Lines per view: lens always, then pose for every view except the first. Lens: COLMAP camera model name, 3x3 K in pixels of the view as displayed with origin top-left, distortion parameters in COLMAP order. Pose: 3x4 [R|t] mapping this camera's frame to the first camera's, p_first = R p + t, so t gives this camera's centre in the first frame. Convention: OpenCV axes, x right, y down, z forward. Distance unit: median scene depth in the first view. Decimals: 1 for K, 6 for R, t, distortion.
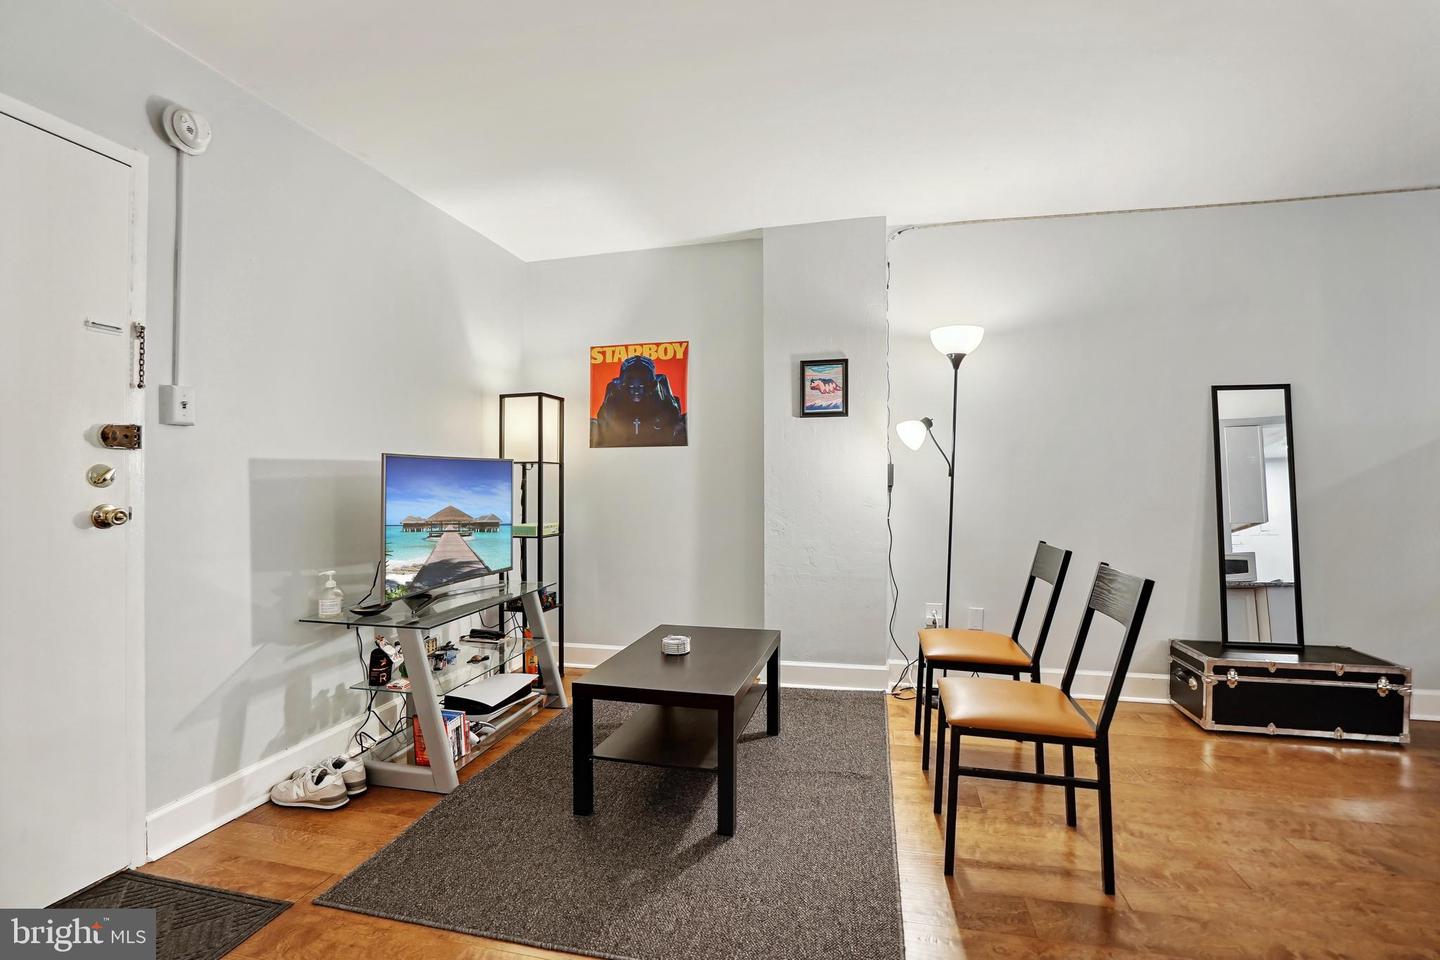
lens RADIAL K [[662.6, 0, 712.5], [0, 662.6, 474.0], [0, 0, 1]] dist [-0.041495, 0.000195]
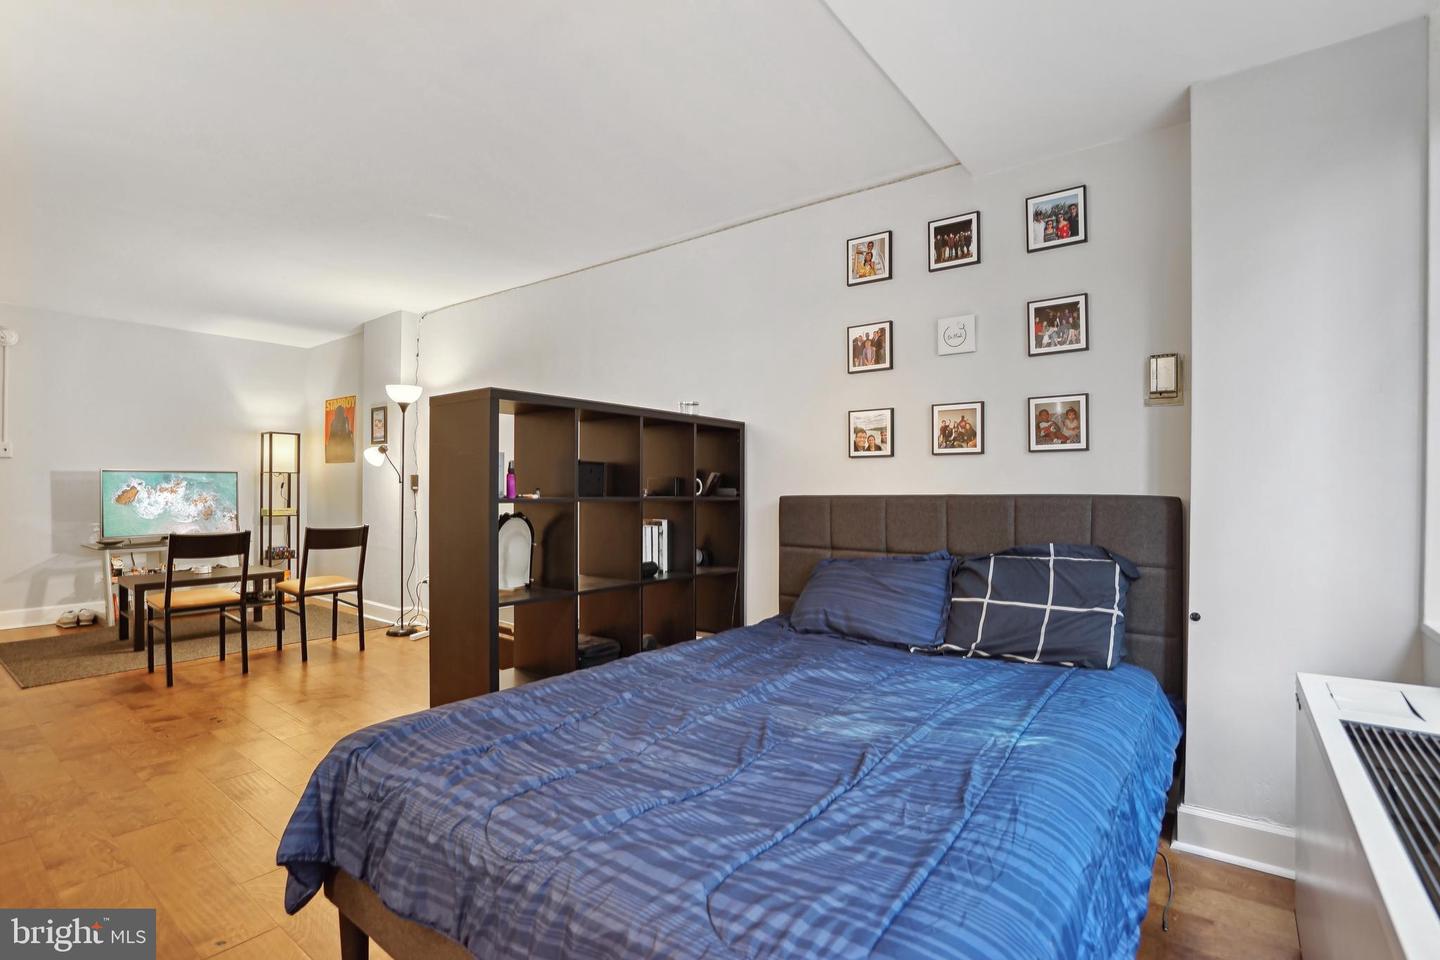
lens RADIAL K [[662.6, 0, 719.1], [0, 662.6, 490.3], [0, 0, 1]] dist [-0.041495, 0.000195]
pose [[0.928812, 0.018799, -0.370074, 2.149958], [-0.013042, 0.999752, 0.018052, -0.025469], [0.370322, -0.011940, 0.928827, -0.178397]]
